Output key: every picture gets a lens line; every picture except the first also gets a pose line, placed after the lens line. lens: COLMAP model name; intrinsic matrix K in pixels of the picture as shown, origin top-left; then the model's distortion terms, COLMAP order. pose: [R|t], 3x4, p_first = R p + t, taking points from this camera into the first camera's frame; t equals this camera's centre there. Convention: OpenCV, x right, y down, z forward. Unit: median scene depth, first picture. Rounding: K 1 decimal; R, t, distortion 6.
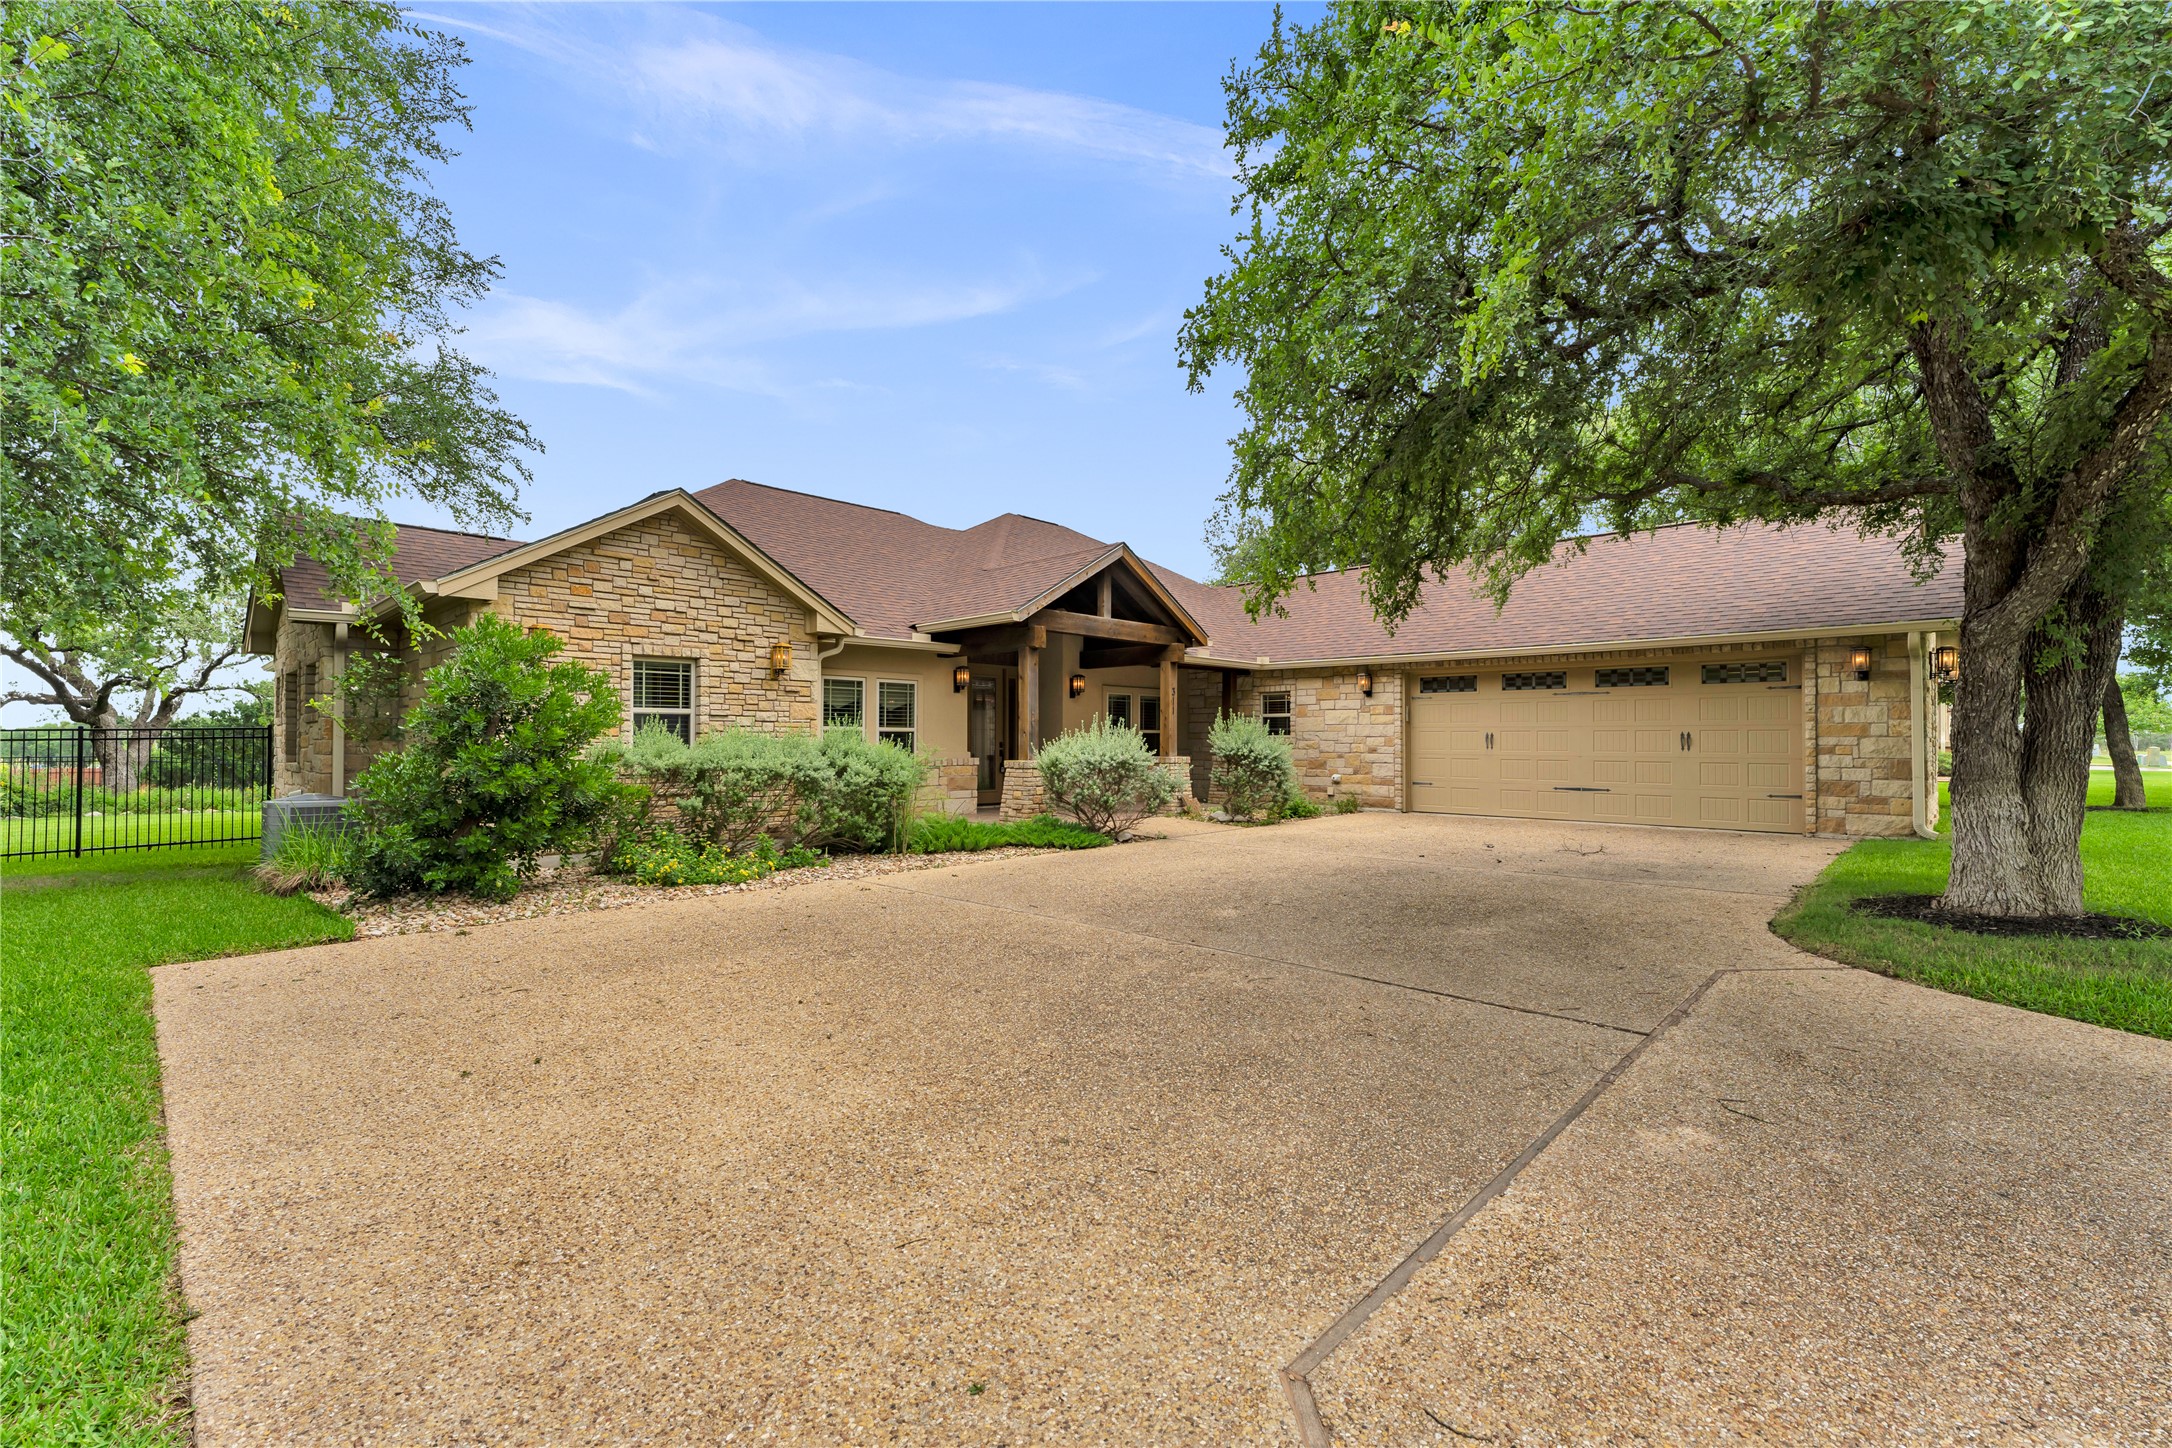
lens RADIAL K [[883.5, 0, 1086.0], [0, 883.5, 724.0], [0, 0, 1]] dist [0.004379, 0.000214]
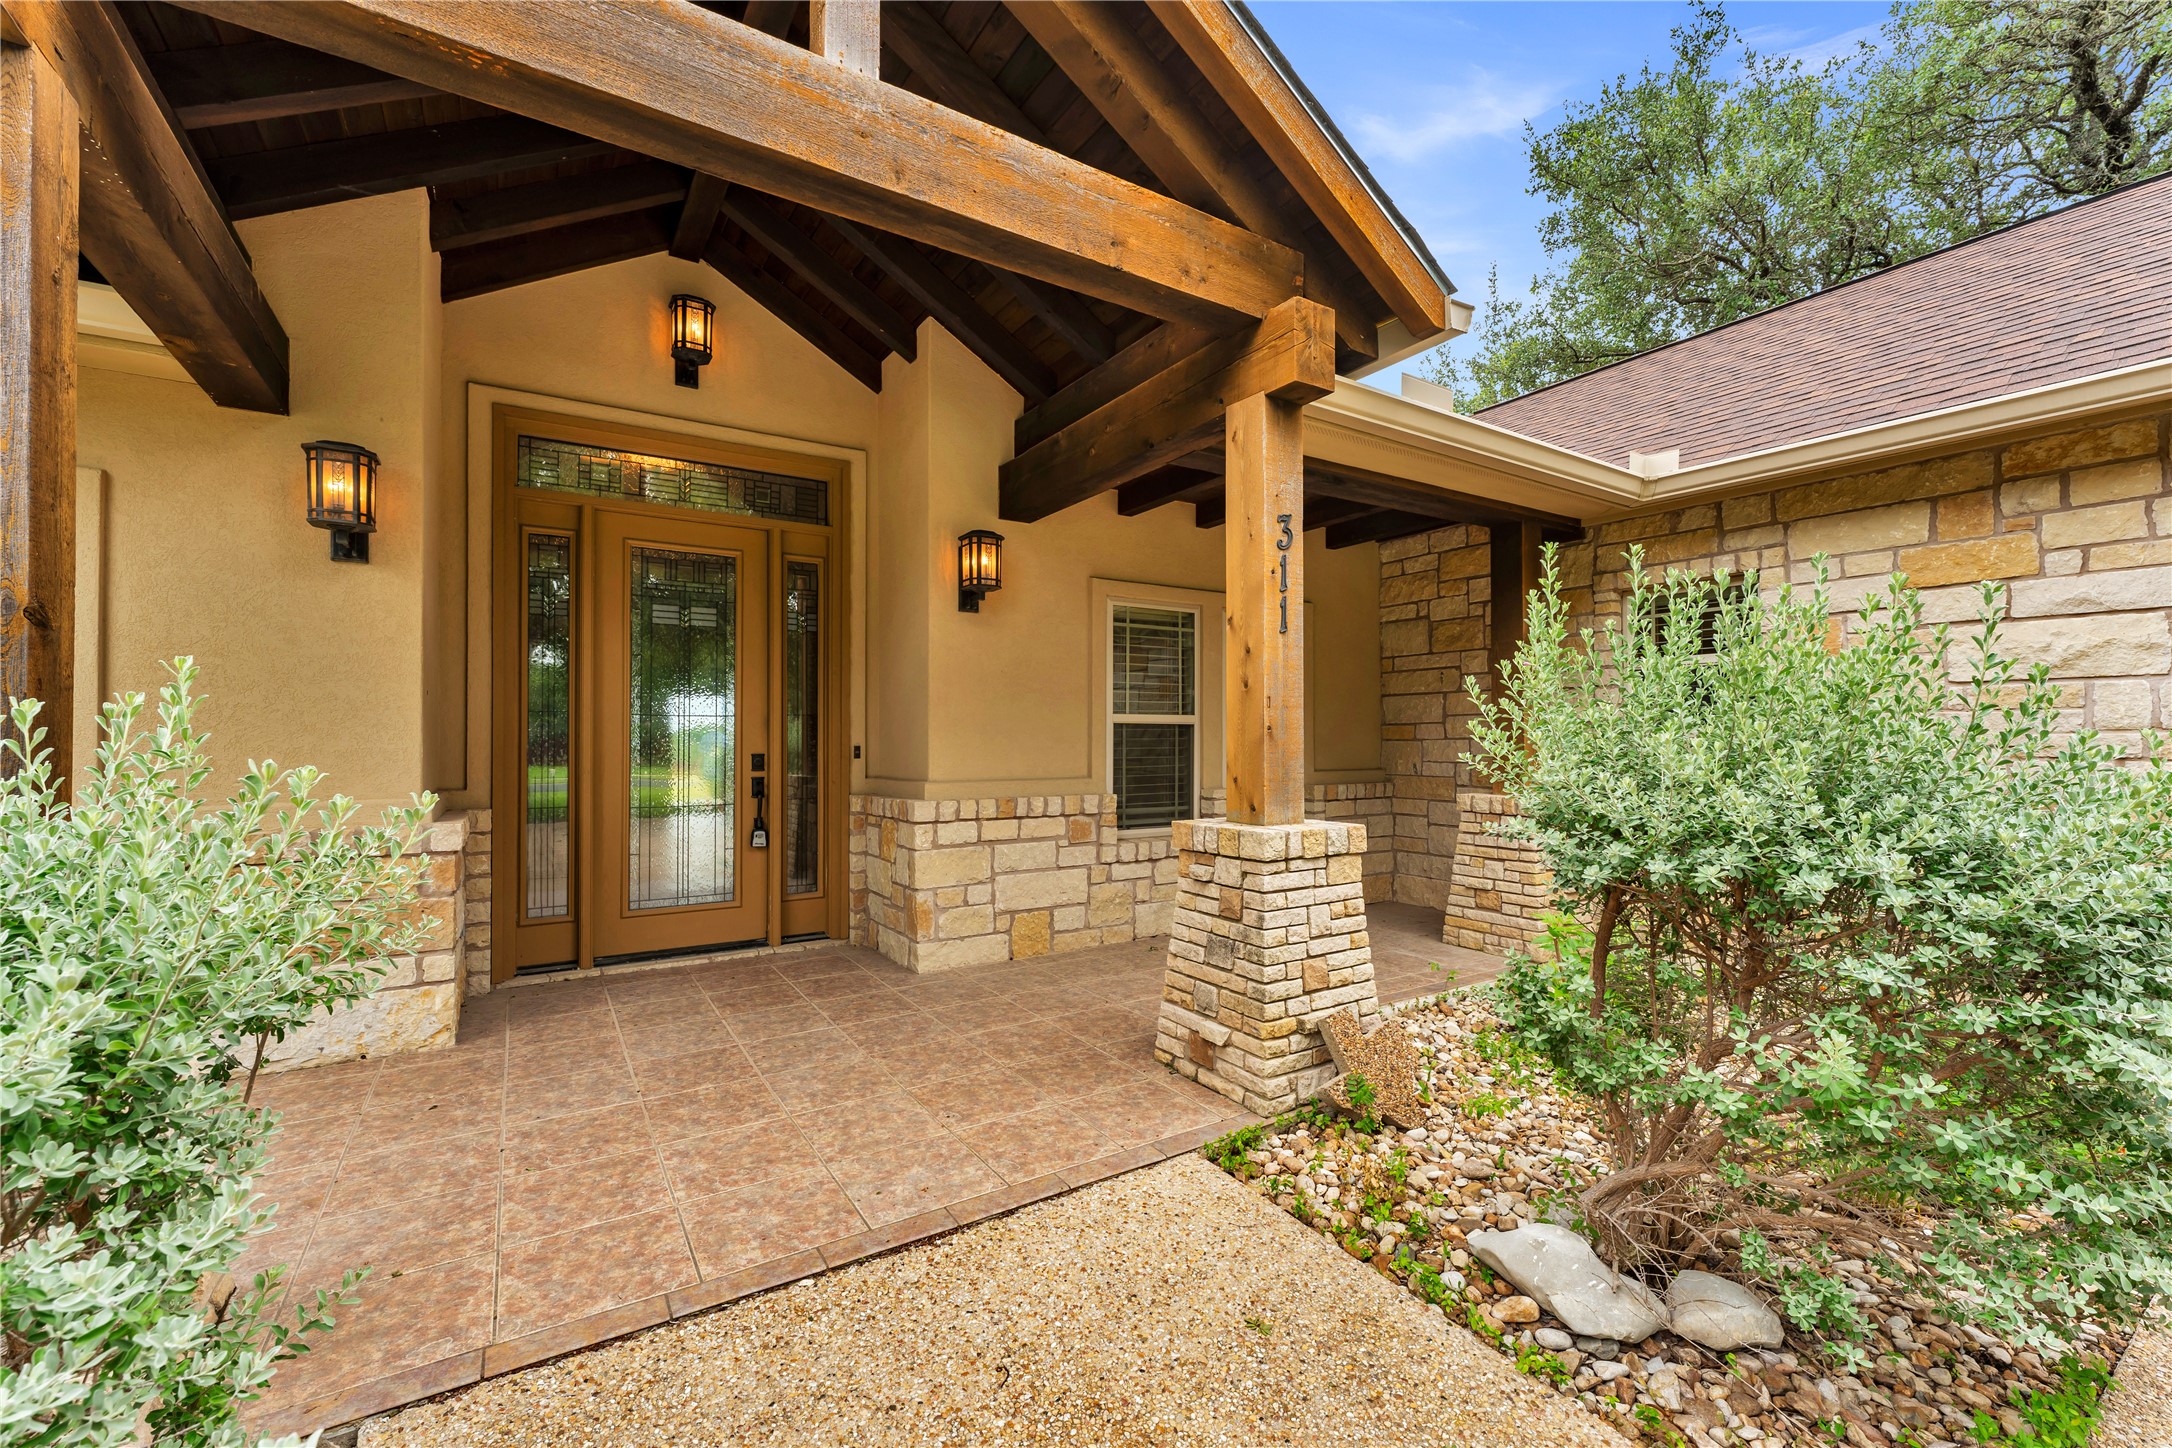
lens RADIAL K [[861.9, 0, 1092.6], [0, 861.9, 731.2], [0, 0, 1]] dist [0.010326, 0.000085]
pose [[0.974748, -0.006862, -0.223203, 0.107283], [0.008013, 0.999959, 0.004249, 0.013525], [0.223164, -0.005930, 0.974763, 0.848101]]
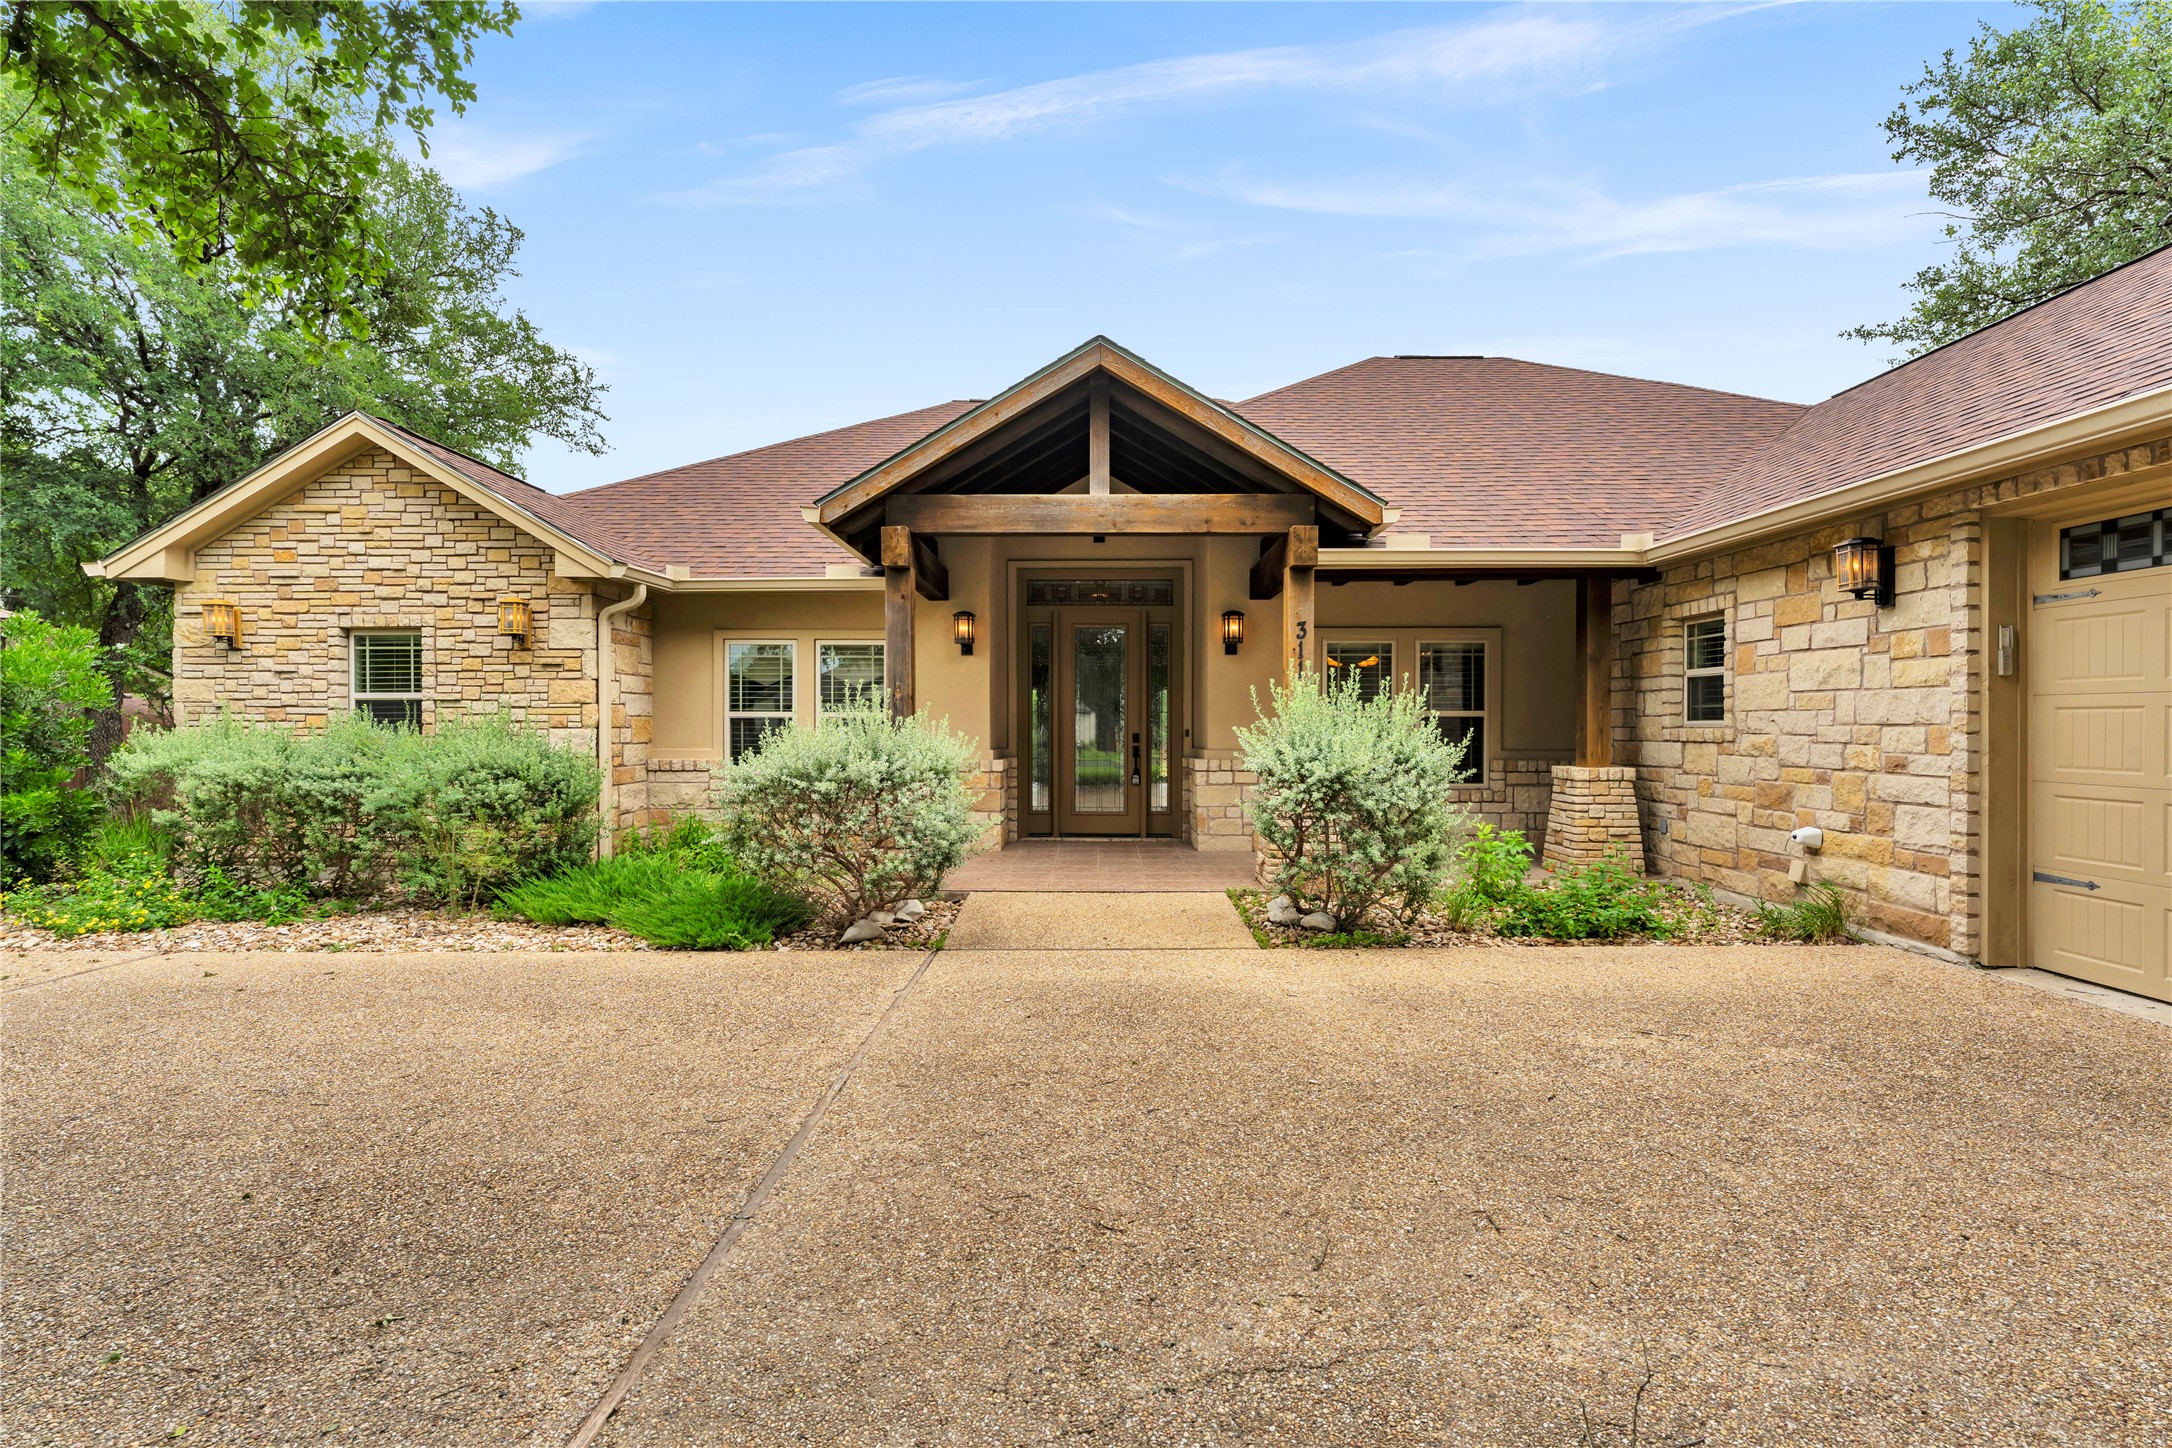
lens RADIAL K [[1002.3, 0, 1112.6], [0, 1002.3, 727.4], [0, 0, 1]] dist [-0.001786, -0.000198]
pose [[0.698871, 0.001052, -0.715247, 0.449454], [0.013986, 0.999788, 0.015137, 0.006301], [0.715111, -0.020582, 0.698708, 0.602296]]
